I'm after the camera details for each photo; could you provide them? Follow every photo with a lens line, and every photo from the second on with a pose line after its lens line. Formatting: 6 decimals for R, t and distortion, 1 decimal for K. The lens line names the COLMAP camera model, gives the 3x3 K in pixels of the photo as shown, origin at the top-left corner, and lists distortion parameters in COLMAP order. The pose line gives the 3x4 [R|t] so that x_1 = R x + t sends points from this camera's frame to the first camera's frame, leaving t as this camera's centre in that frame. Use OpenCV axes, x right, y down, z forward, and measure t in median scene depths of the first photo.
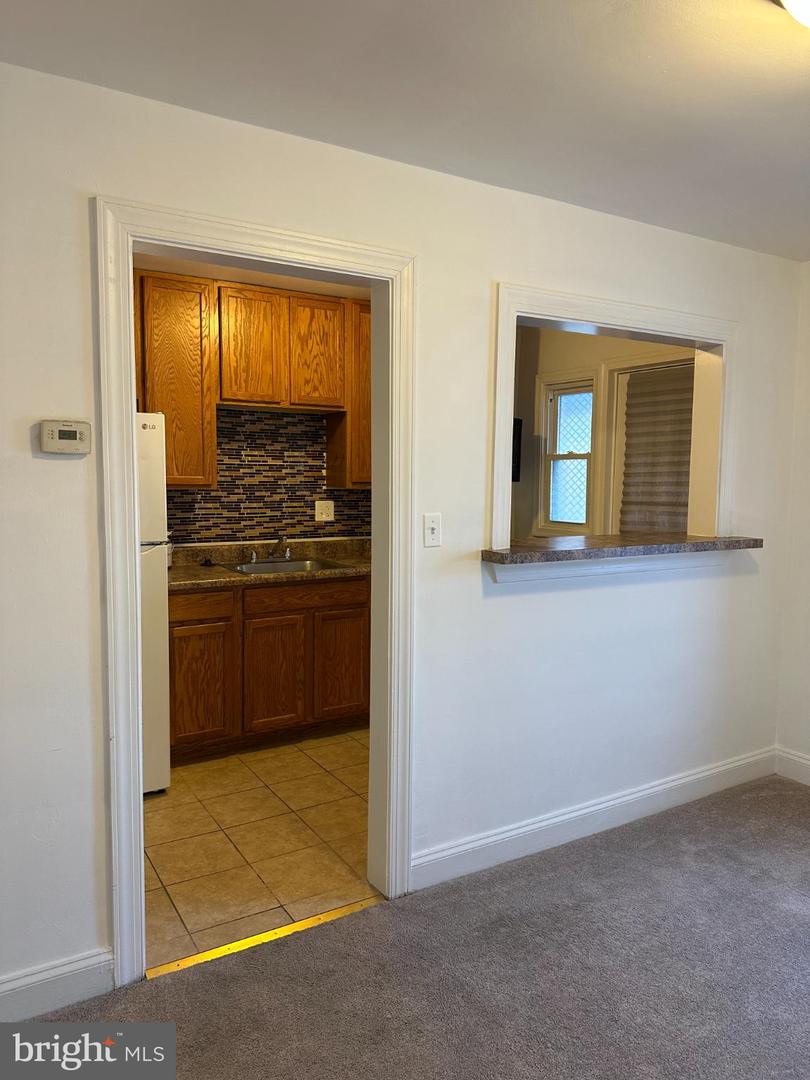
lens RADIAL K [[744.4, 0, 409.2], [0, 744.4, 535.8], [0, 0, 1]] dist [0.044261, -0.005514]
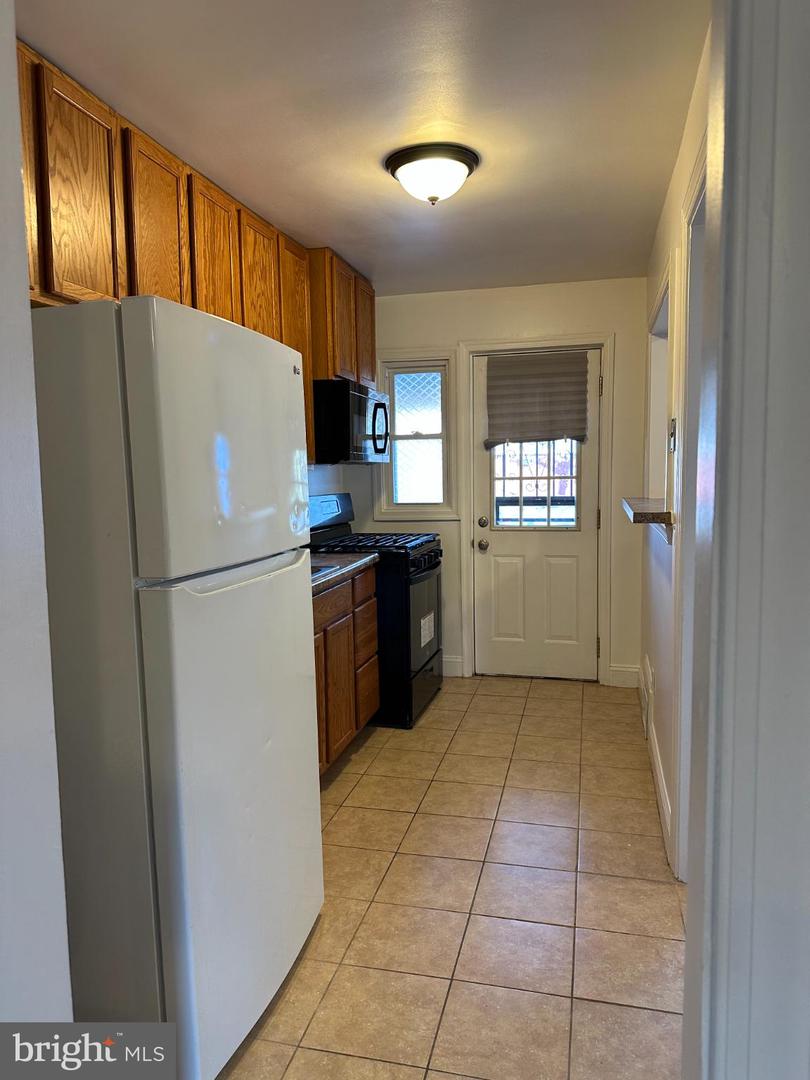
lens RADIAL K [[744.4, 0, 409.8], [0, 744.4, 545.6], [0, 0, 1]] dist [0.044261, -0.005514]
pose [[0.711682, -0.091908, 0.696464, -0.537269], [0.080946, 0.995530, 0.048660, -0.013166], [-0.697823, 0.021745, 0.715940, 0.337288]]
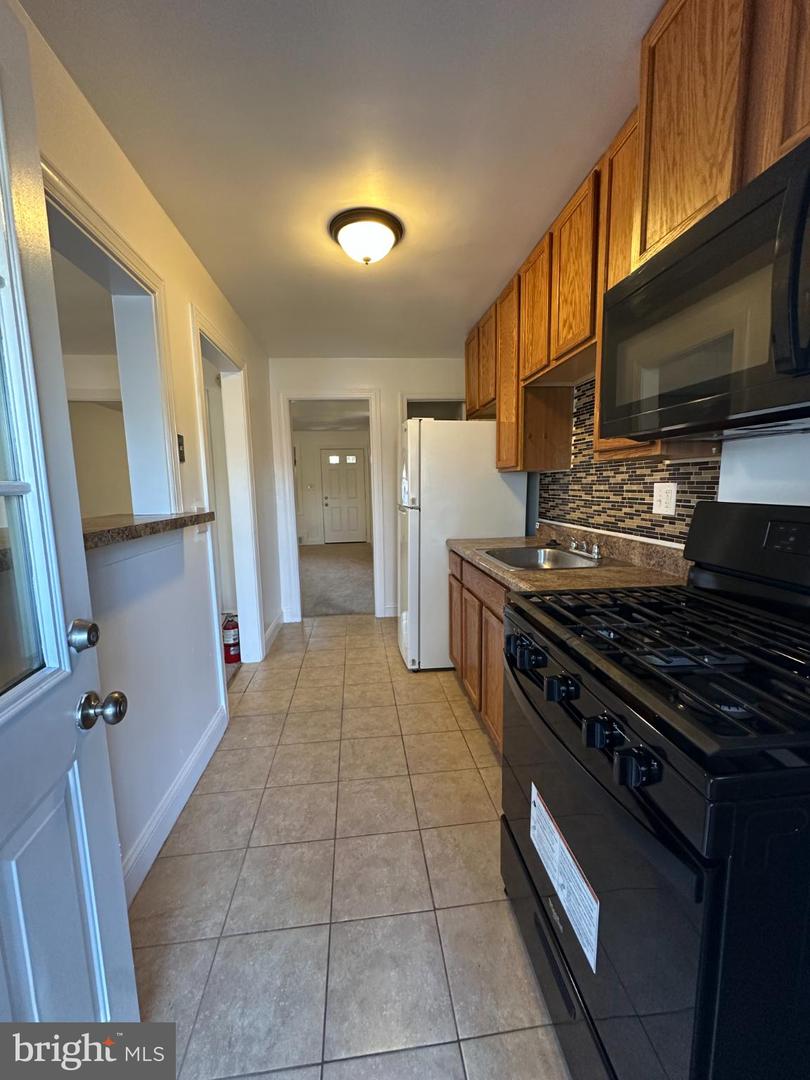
lens RADIAL K [[431.3, 0, 400.6], [0, 431.3, 539.7], [0, 0, 1]] dist [-0.002997, -0.000082]
pose [[-0.436303, 0.114284, -0.892513, 0.333128], [-0.058164, 0.986245, 0.154720, -0.044788], [0.897918, 0.119417, -0.423654, 1.001480]]
